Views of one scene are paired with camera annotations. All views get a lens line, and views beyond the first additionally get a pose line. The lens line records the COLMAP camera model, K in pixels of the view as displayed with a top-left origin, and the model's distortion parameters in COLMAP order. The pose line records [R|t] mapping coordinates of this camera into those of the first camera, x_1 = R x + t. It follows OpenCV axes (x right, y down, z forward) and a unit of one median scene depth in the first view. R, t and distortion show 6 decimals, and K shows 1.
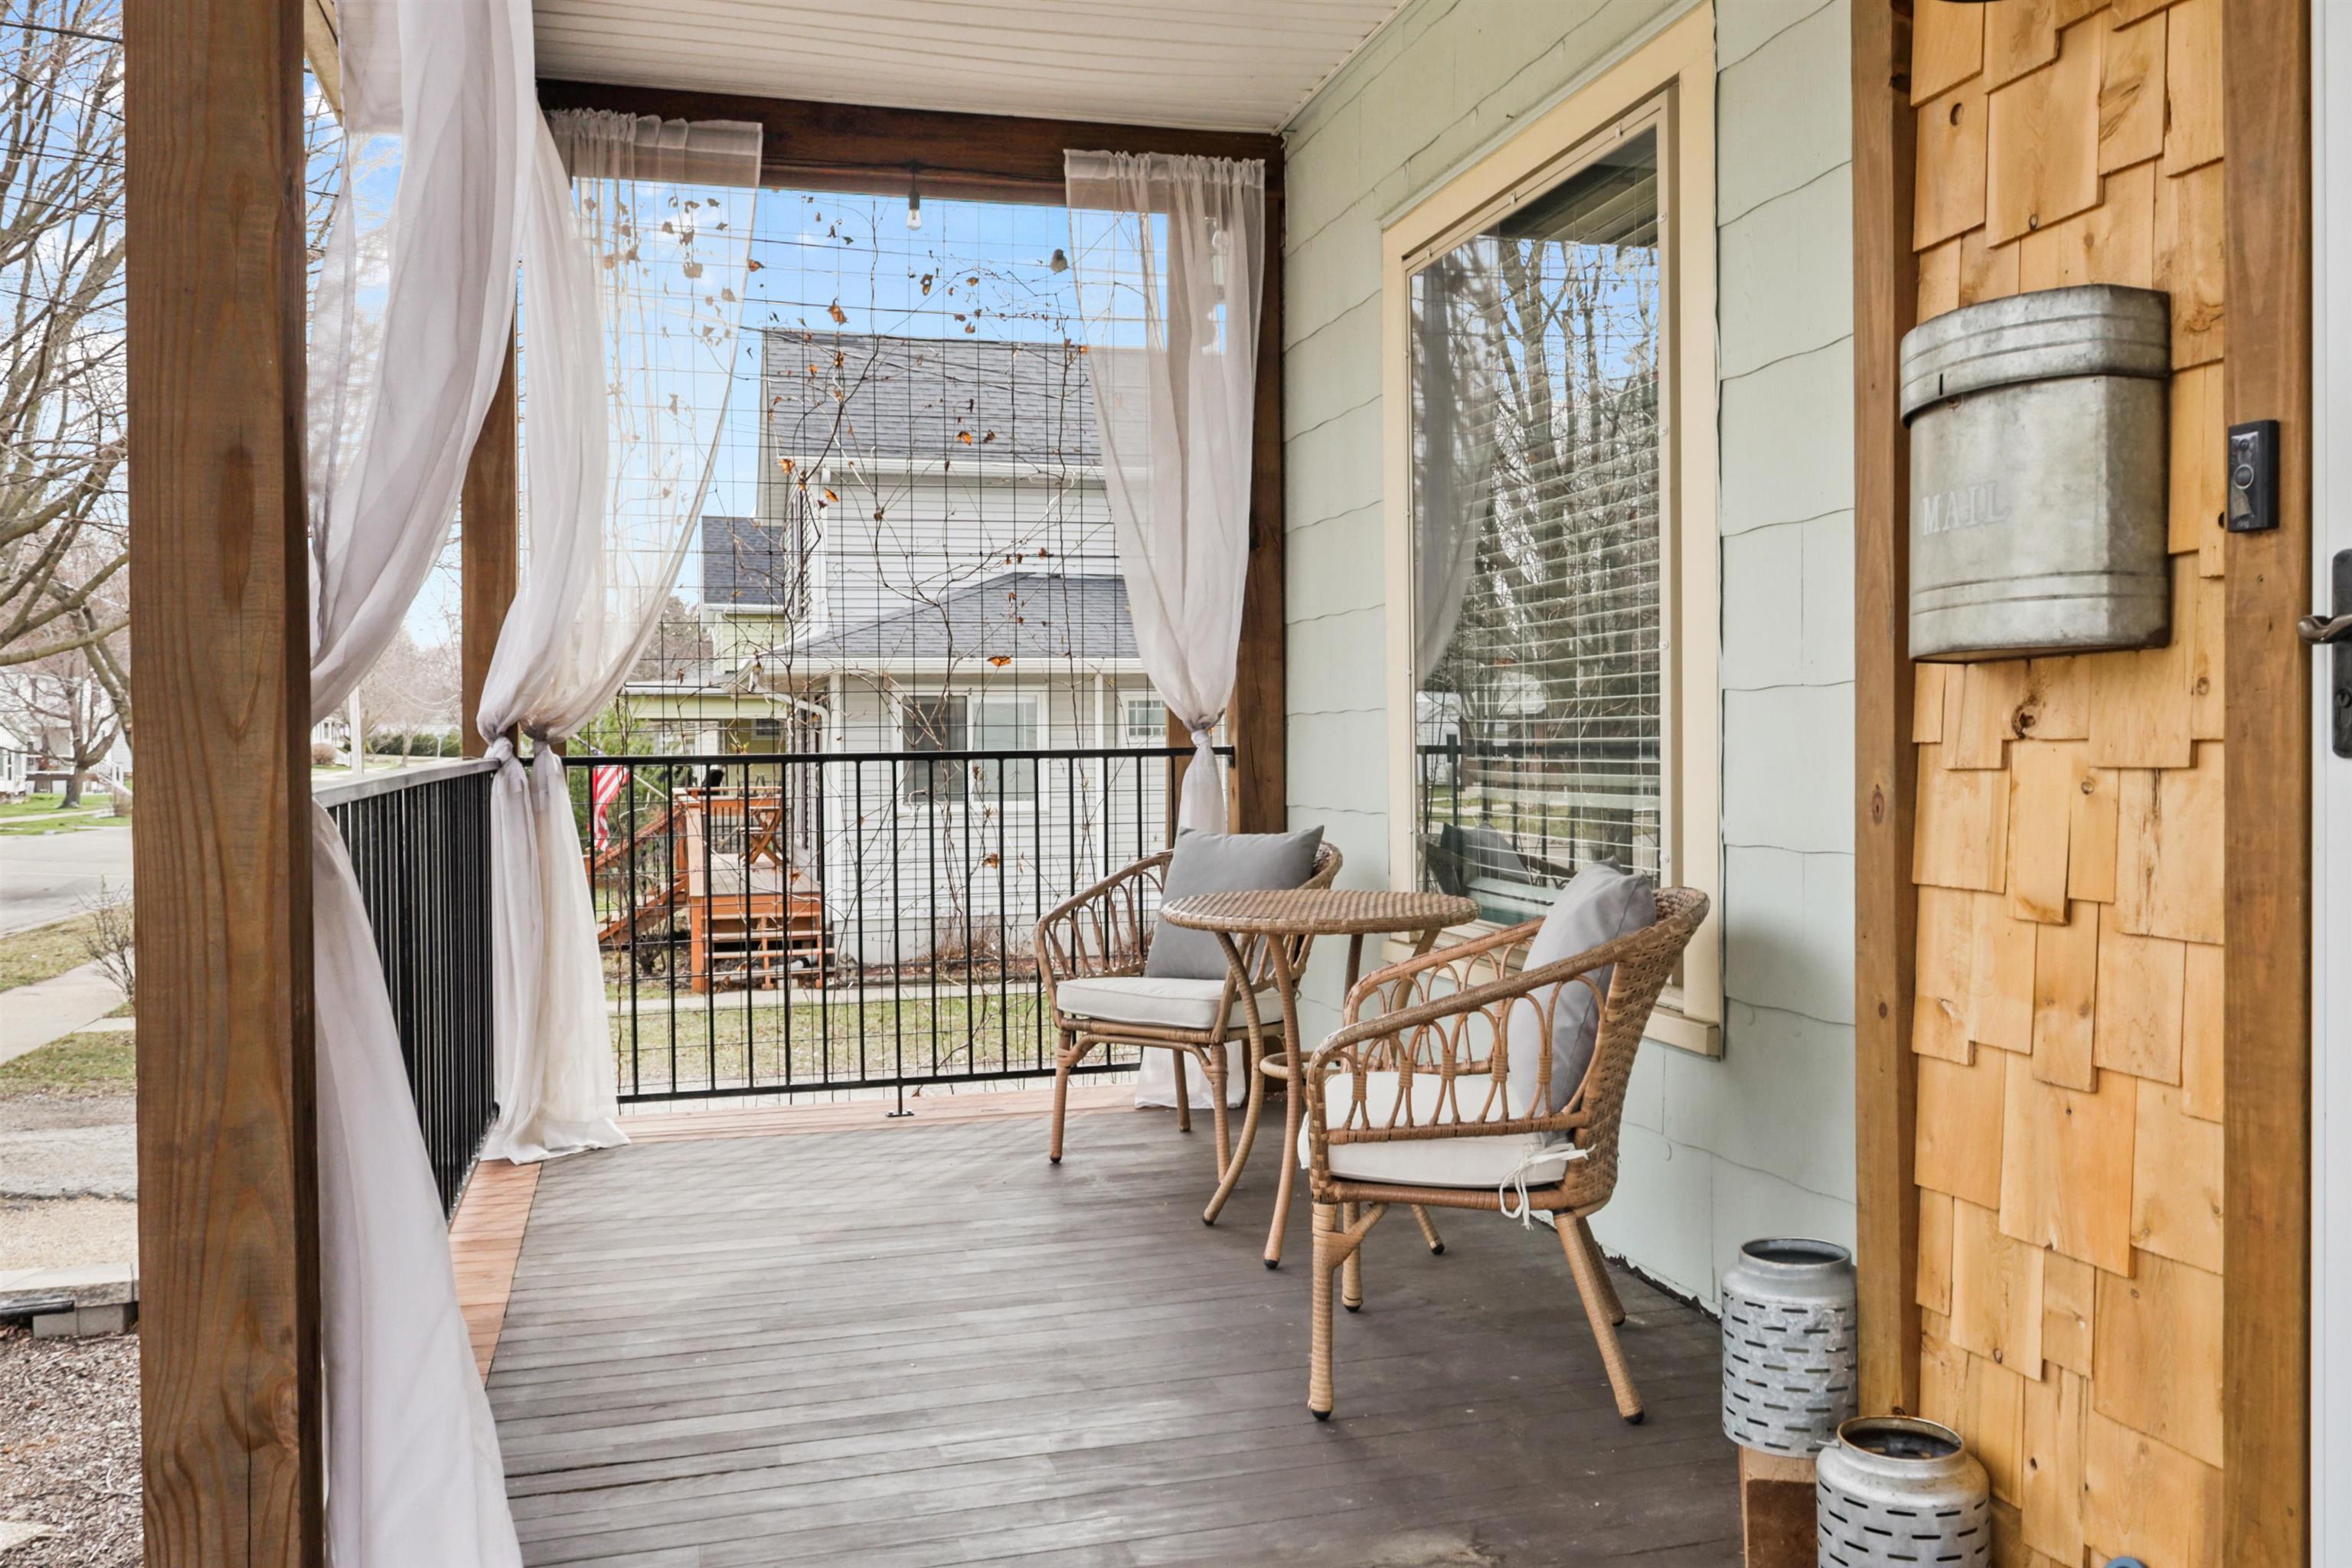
lens RADIAL K [[1956.2, 0, 1174.8], [0, 1956.2, 755.2], [0, 0, 1]] dist [-0.012084, -0.003148]
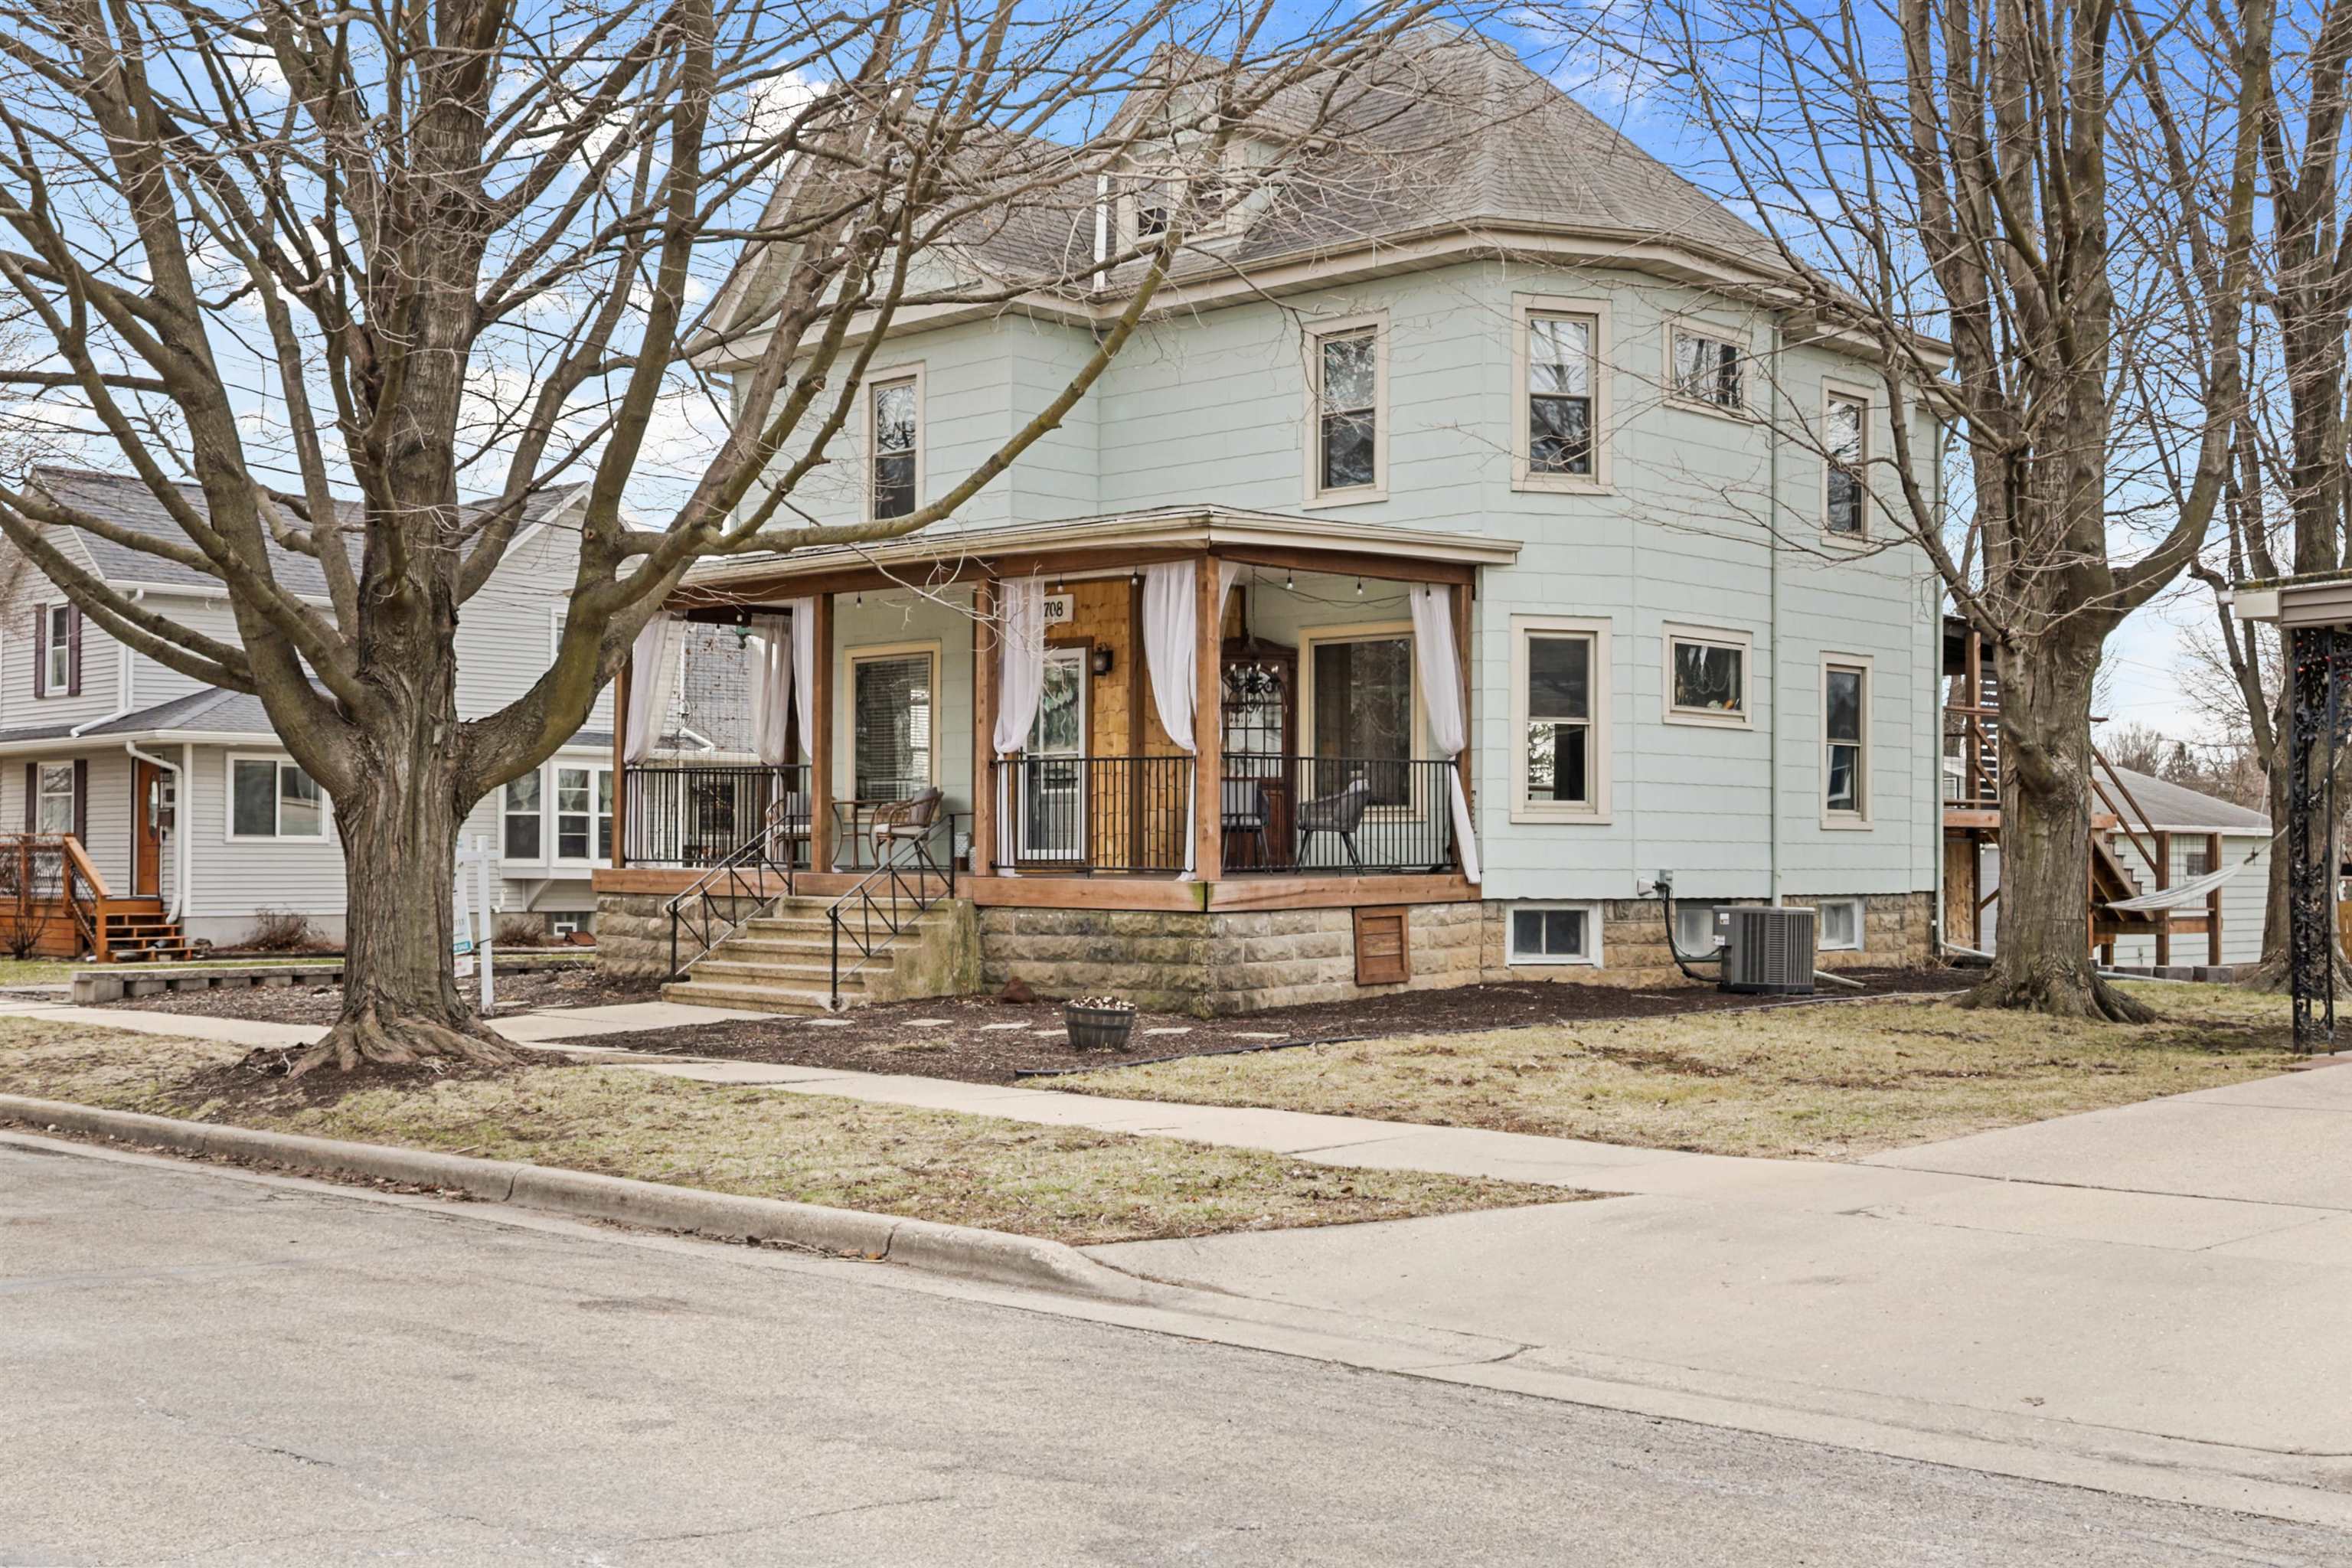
lens RADIAL K [[2610.8, 0, 1176.0], [0, 2610.8, 784.0], [0, 0, 1]] dist [0.010500, -0.006886]
pose [[0.861309, 0.020084, 0.507685, -1.928442], [-0.002876, 0.999395, -0.034657, 0.194325], [-0.508074, 0.028390, 0.860845, -3.805840]]
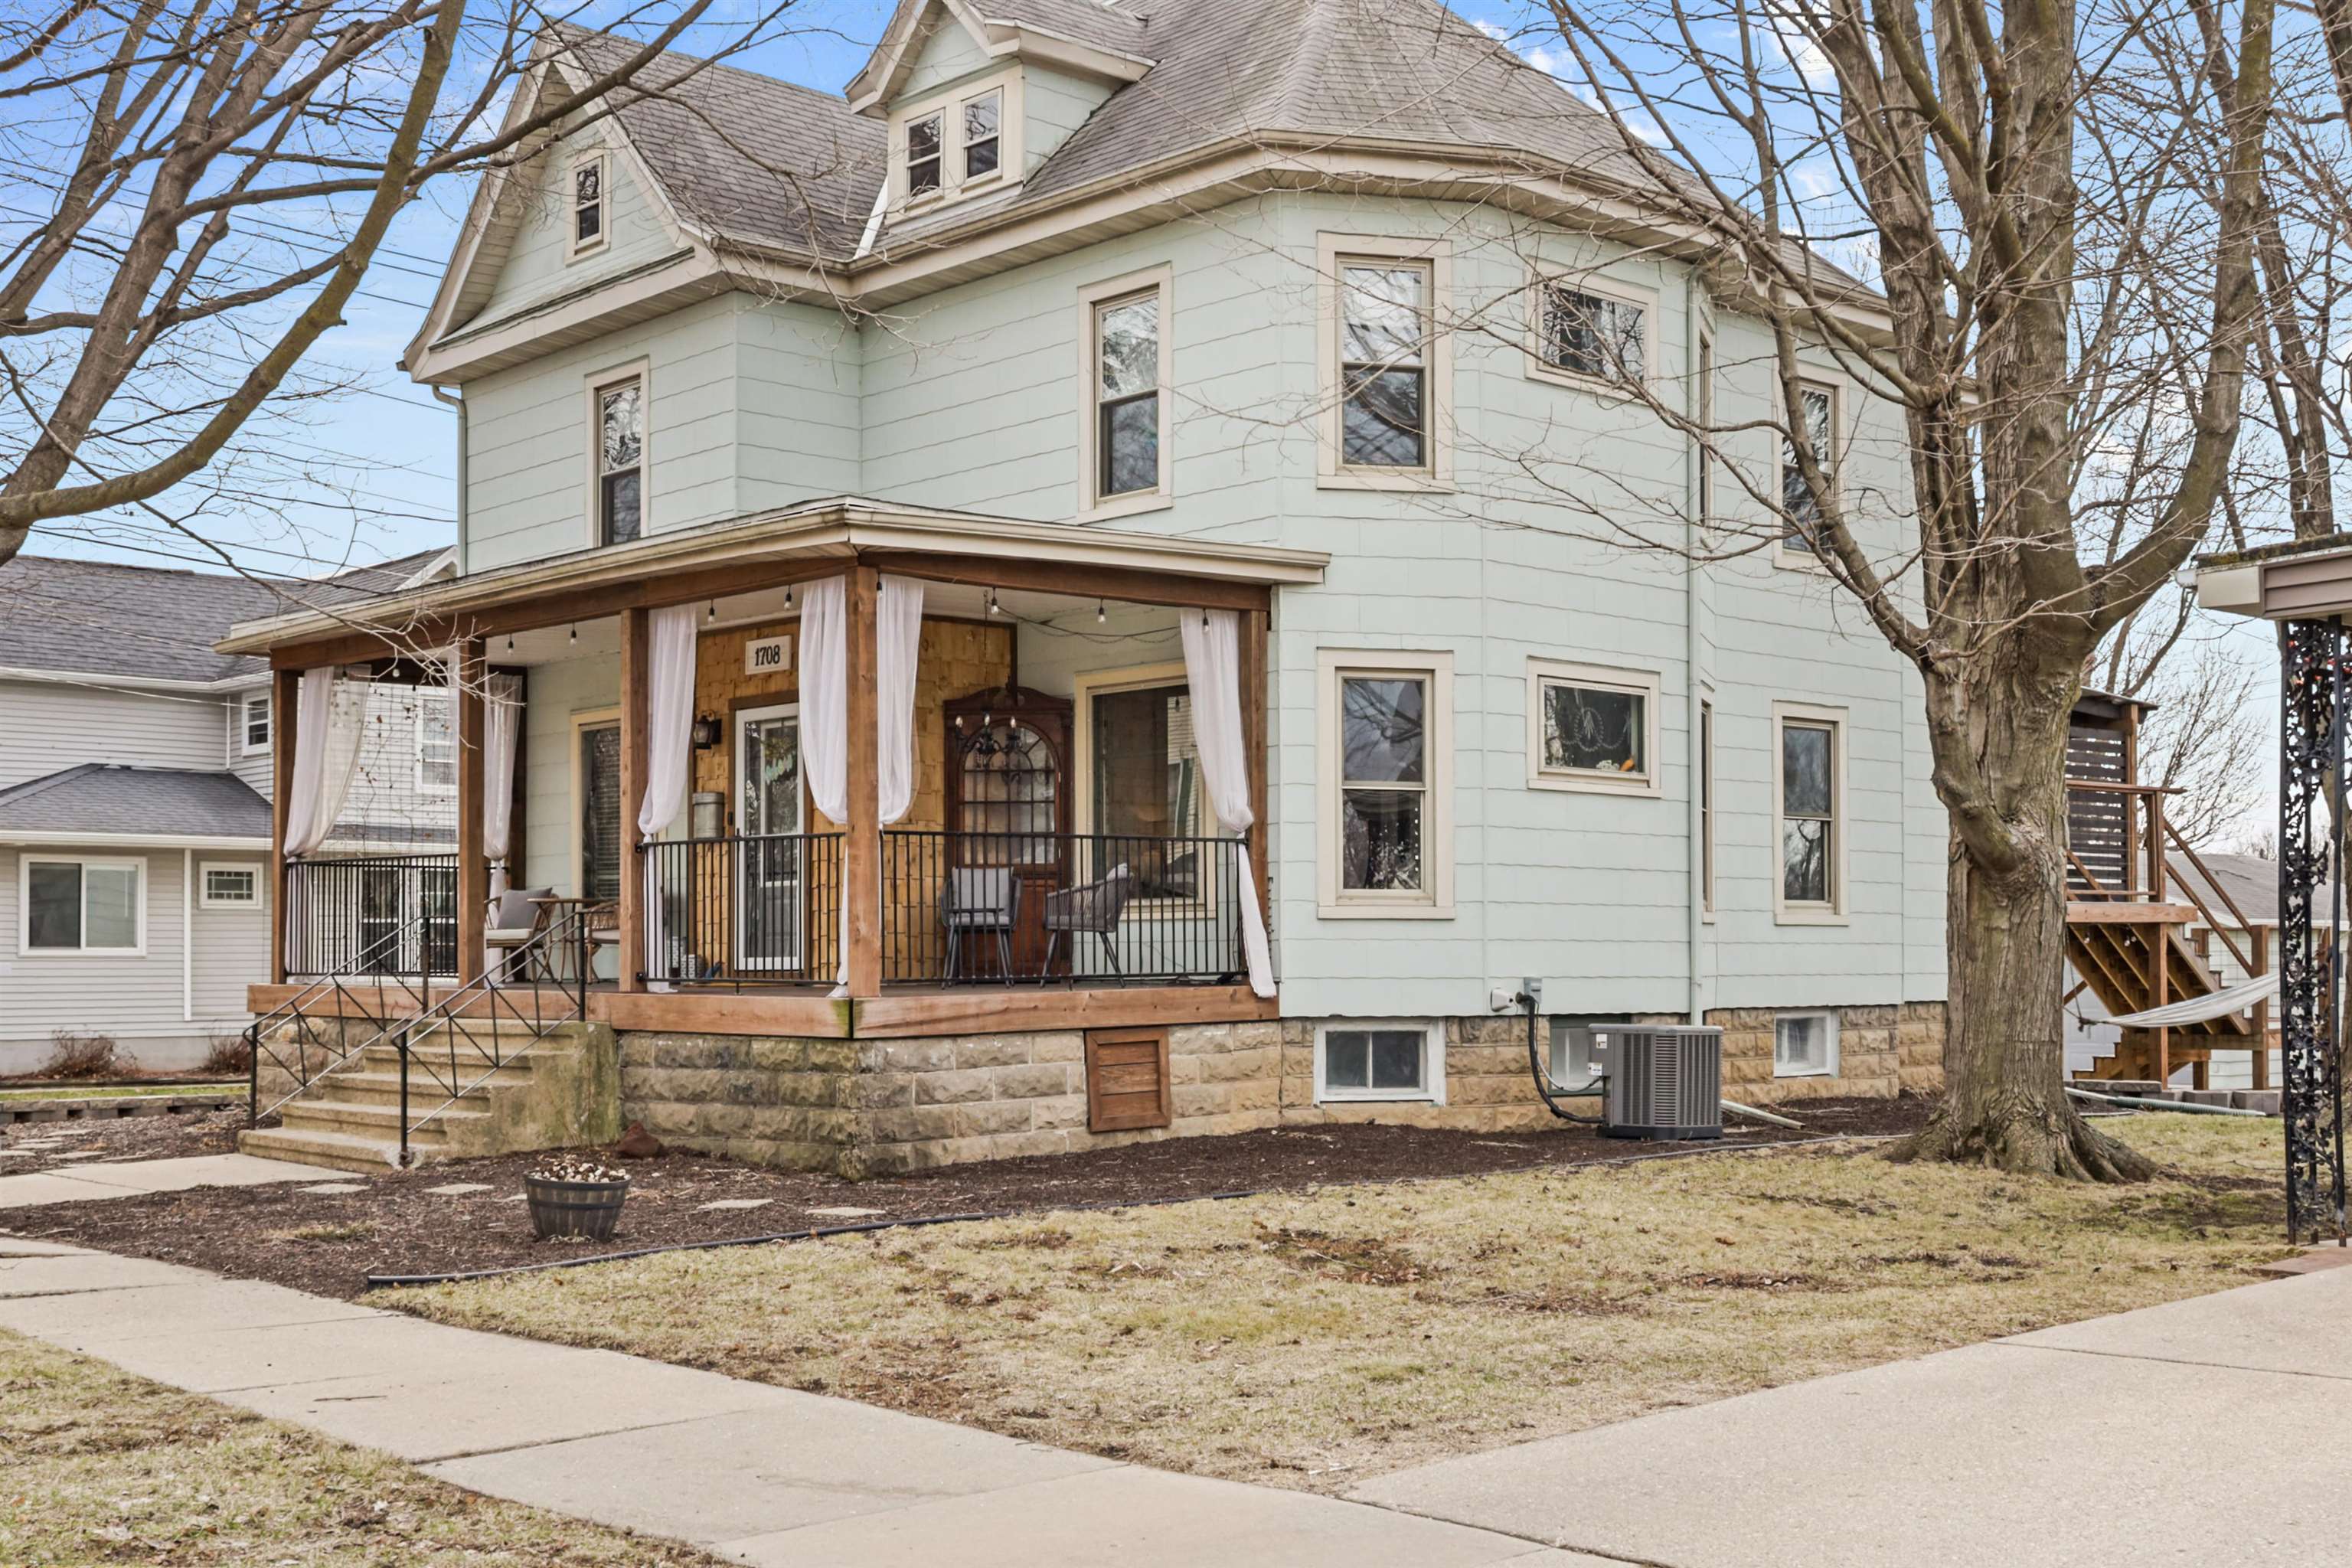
lens RADIAL K [[2658.0, 0, 1172.6], [0, 2658.0, 890.4], [0, 0, 1]] dist [0.009102, 0.013582]
pose [[0.891356, 0.012471, 0.453132, -0.966470], [0.003641, 0.999392, -0.034666, 0.188701], [-0.453289, 0.032550, 0.890769, -3.308357]]
